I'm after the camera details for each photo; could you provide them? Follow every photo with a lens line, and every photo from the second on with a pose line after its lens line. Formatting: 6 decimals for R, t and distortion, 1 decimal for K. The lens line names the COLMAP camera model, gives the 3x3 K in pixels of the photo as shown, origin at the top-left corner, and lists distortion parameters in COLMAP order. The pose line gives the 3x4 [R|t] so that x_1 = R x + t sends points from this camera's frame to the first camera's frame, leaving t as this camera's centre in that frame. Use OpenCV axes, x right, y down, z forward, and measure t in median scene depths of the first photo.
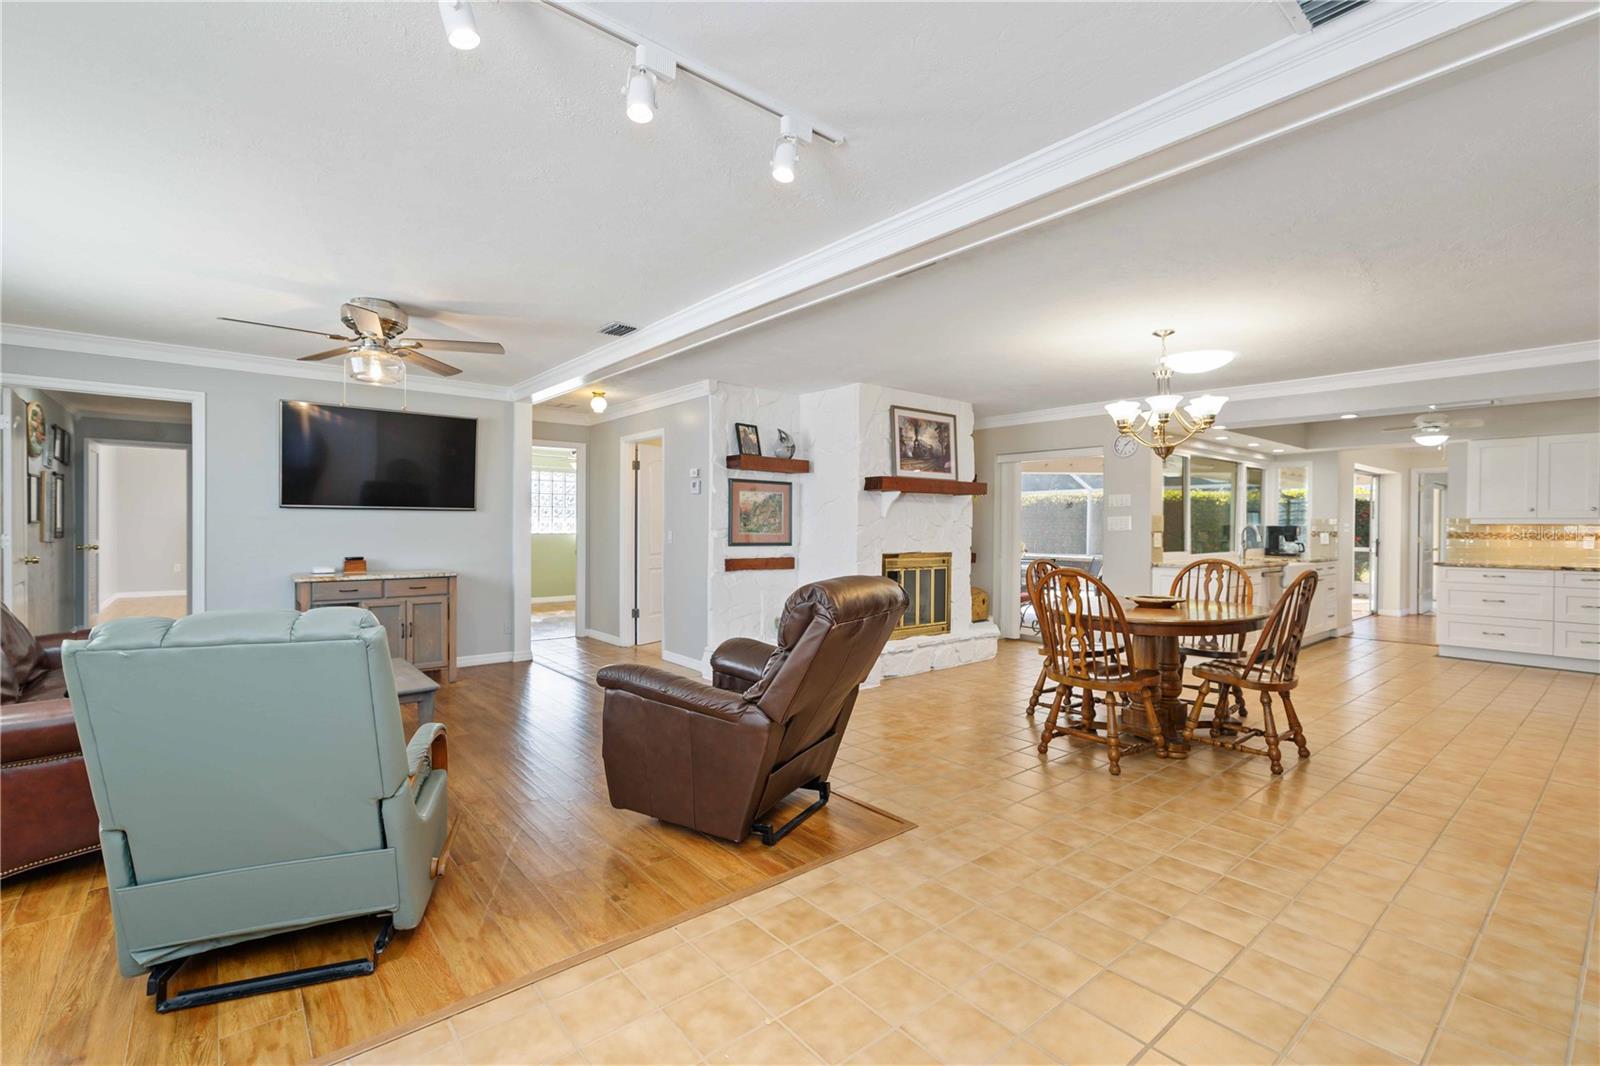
lens RADIAL K [[702.8, 0, 805.9], [0, 702.8, 527.8], [0, 0, 1]] dist [-0.001230, -0.000221]
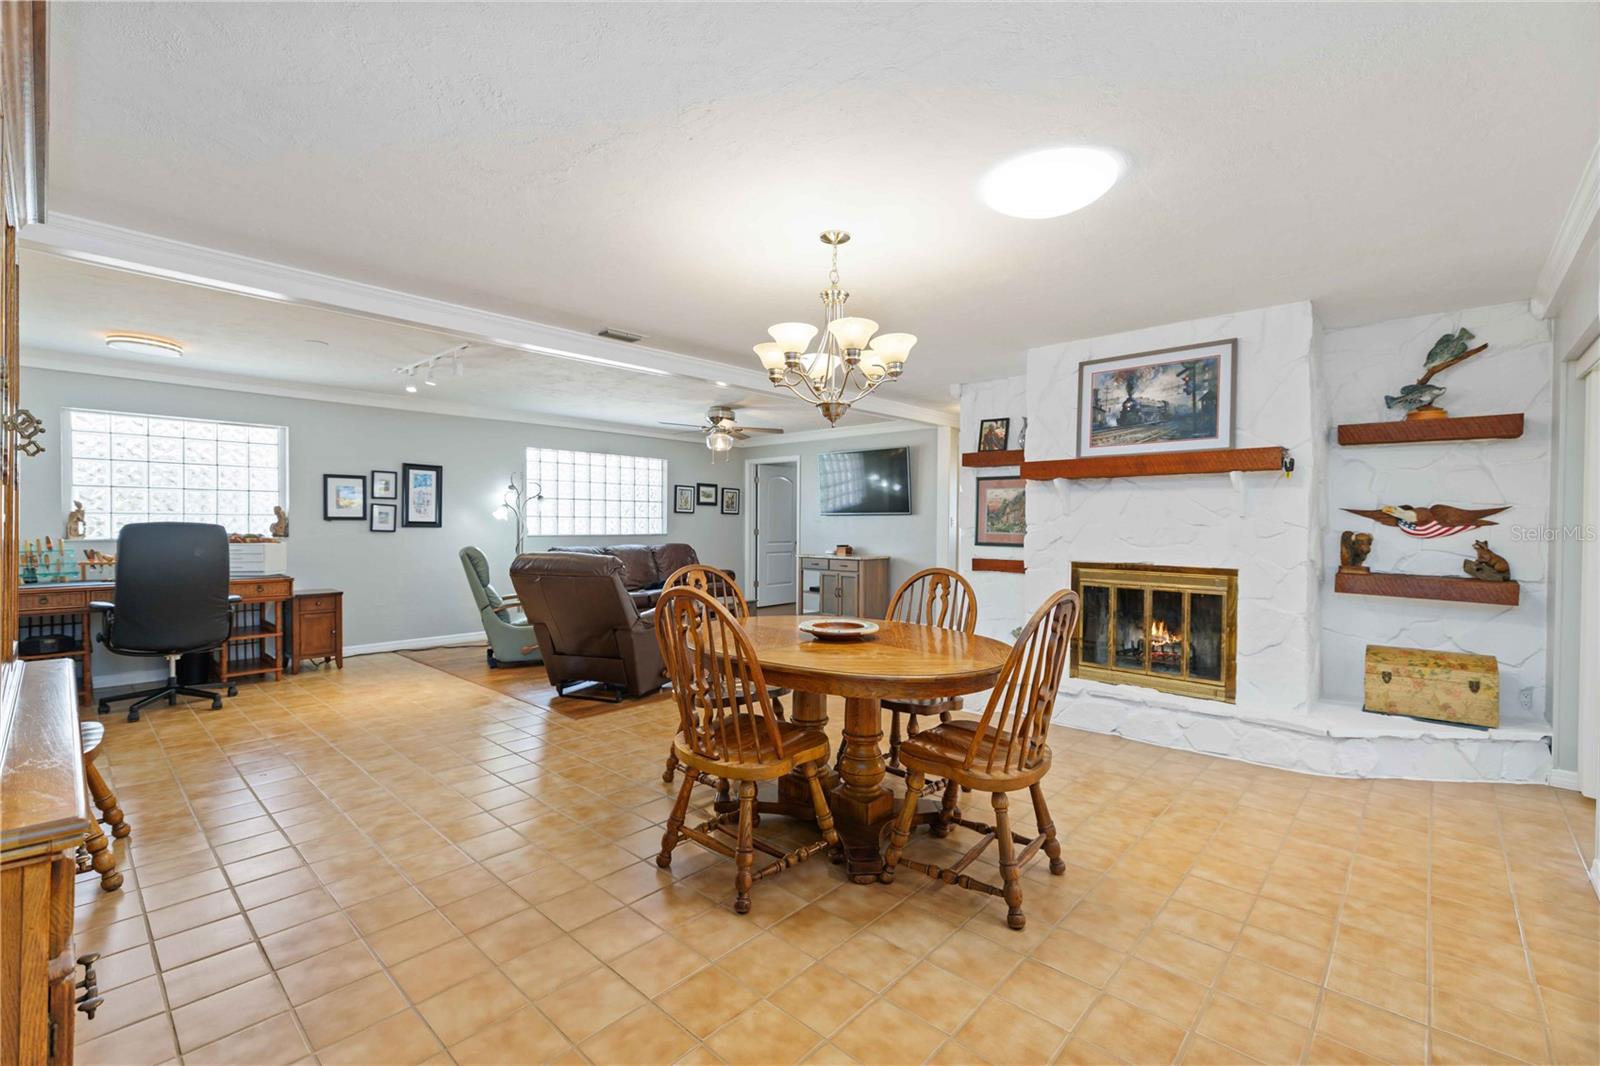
lens RADIAL K [[702.8, 0, 805.9], [0, 702.8, 527.8], [0, 0, 1]] dist [-0.001230, -0.000221]
pose [[0.136980, 0.000886, -0.990573, 0.812399], [-0.010172, 0.999948, -0.000512, 0.004065], [0.990522, 0.010146, 0.136982, 0.605884]]
